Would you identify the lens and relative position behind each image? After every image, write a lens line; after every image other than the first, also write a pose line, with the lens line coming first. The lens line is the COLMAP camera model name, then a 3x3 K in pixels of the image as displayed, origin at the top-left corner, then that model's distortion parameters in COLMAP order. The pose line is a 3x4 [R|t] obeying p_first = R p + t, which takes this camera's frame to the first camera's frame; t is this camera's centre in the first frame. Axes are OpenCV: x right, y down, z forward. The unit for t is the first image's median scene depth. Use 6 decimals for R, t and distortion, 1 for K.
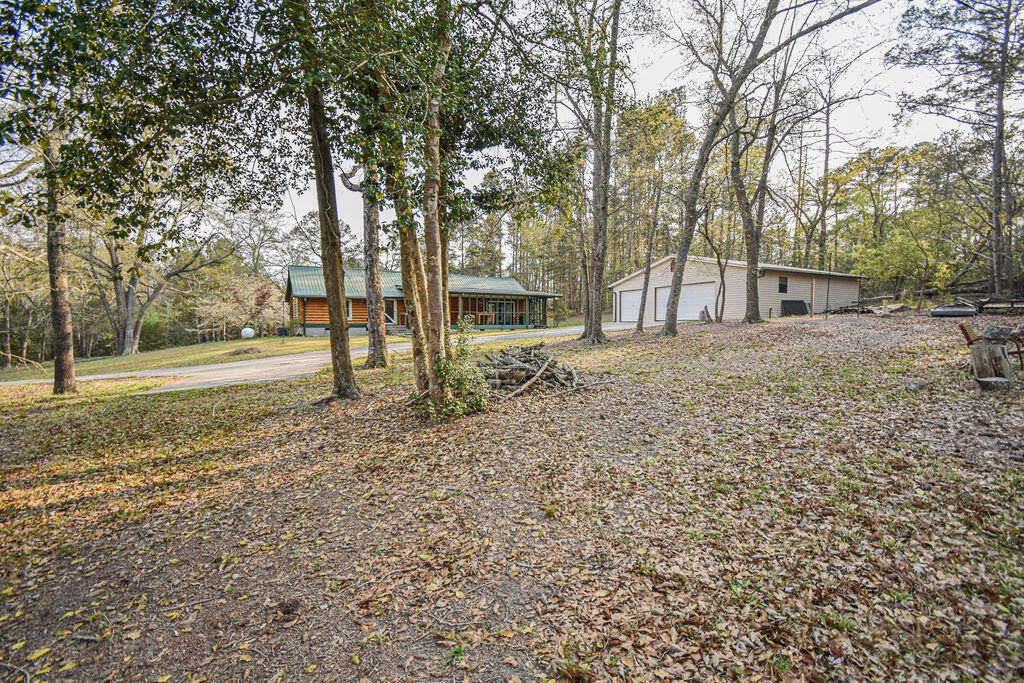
lens RADIAL K [[469.3, 0, 512.0], [0, 469.3, 341.5], [0, 0, 1]] dist [-0.000735, -0.001659]
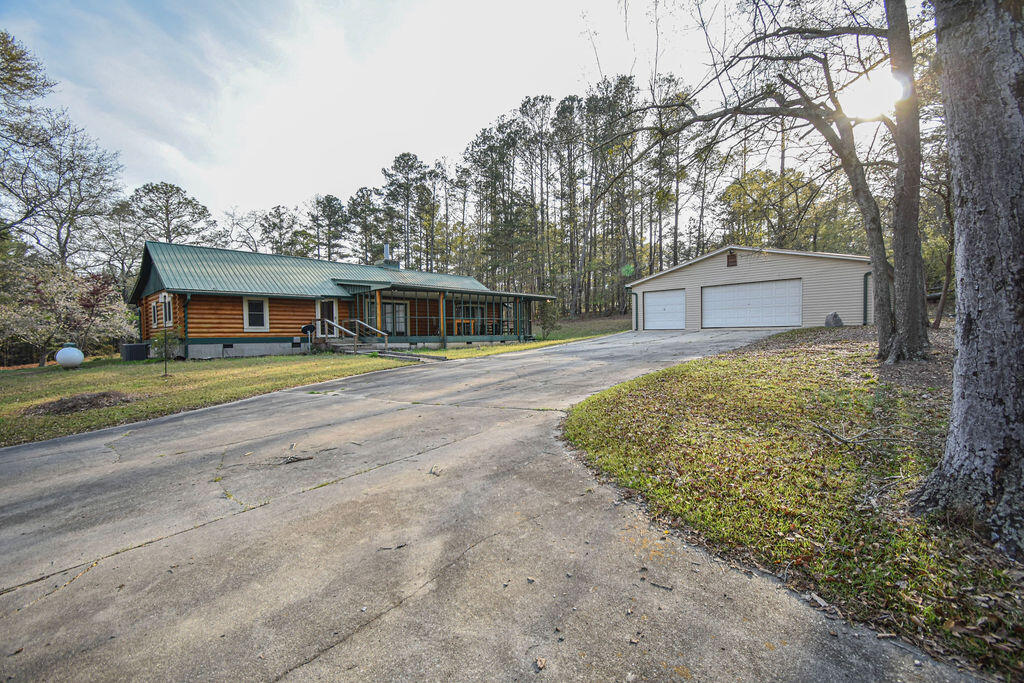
lens RADIAL K [[469.3, 0, 512.0], [0, 469.3, 341.5], [0, 0, 1]] dist [-0.000735, -0.001659]
pose [[0.956641, -0.015539, 0.290855, -0.211867], [0.022264, 0.999556, -0.019824, -0.012498], [-0.290418, 0.025440, 0.956562, 0.307155]]
